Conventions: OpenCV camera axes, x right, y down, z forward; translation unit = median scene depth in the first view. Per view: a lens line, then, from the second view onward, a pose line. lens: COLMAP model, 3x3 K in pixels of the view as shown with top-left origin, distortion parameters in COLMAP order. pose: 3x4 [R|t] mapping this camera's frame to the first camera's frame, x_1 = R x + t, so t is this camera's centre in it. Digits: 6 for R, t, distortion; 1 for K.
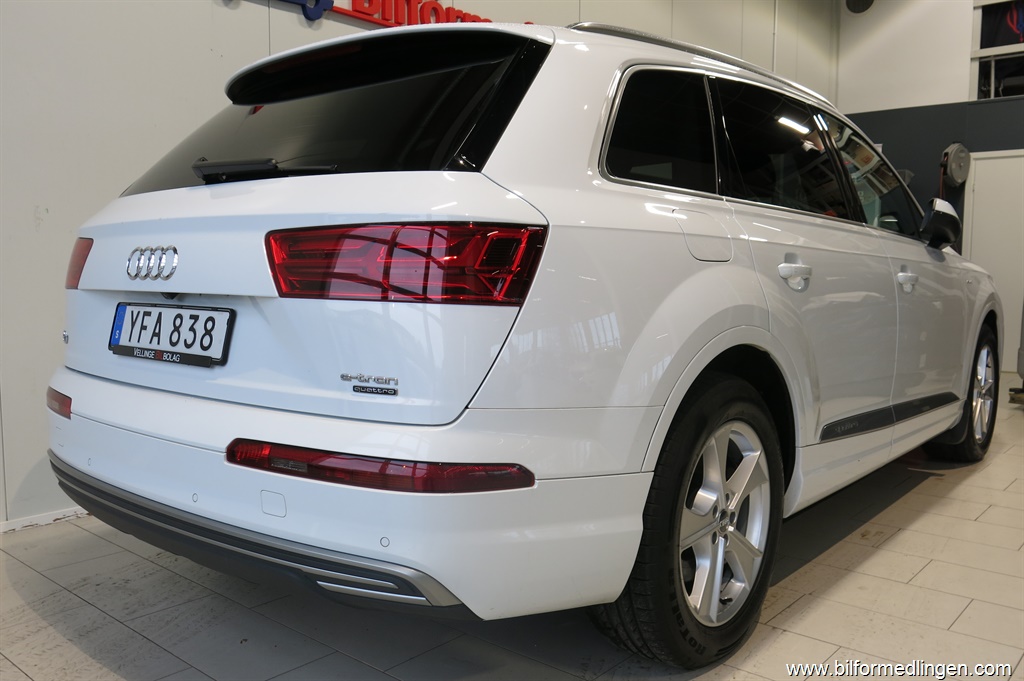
lens RADIAL K [[906.0, 0, 512.0], [0, 906.0, 340.5], [0, 0, 1]] dist [-0.044345, -0.006624]
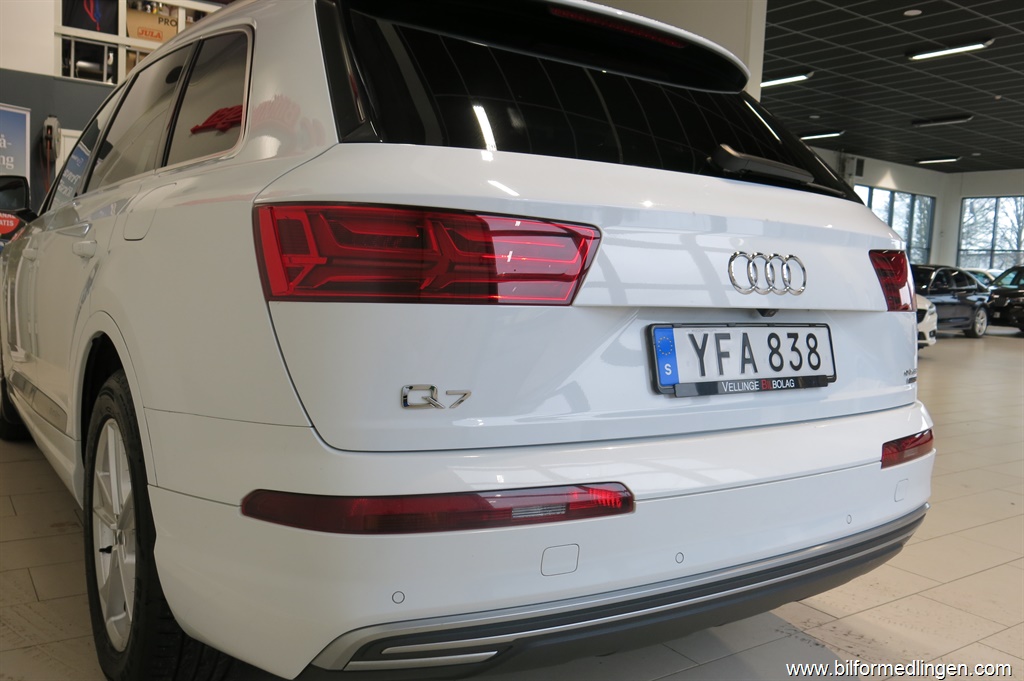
lens RADIAL K [[842.2, 0, 512.0], [0, 842.2, 340.5], [0, 0, 1]] dist [0.011748, 0.007857]
pose [[0.220849, -0.077044, 0.972260, -1.181802], [0.030059, 0.996939, 0.072172, -0.086364], [-0.974845, 0.013286, 0.222489, 1.039773]]
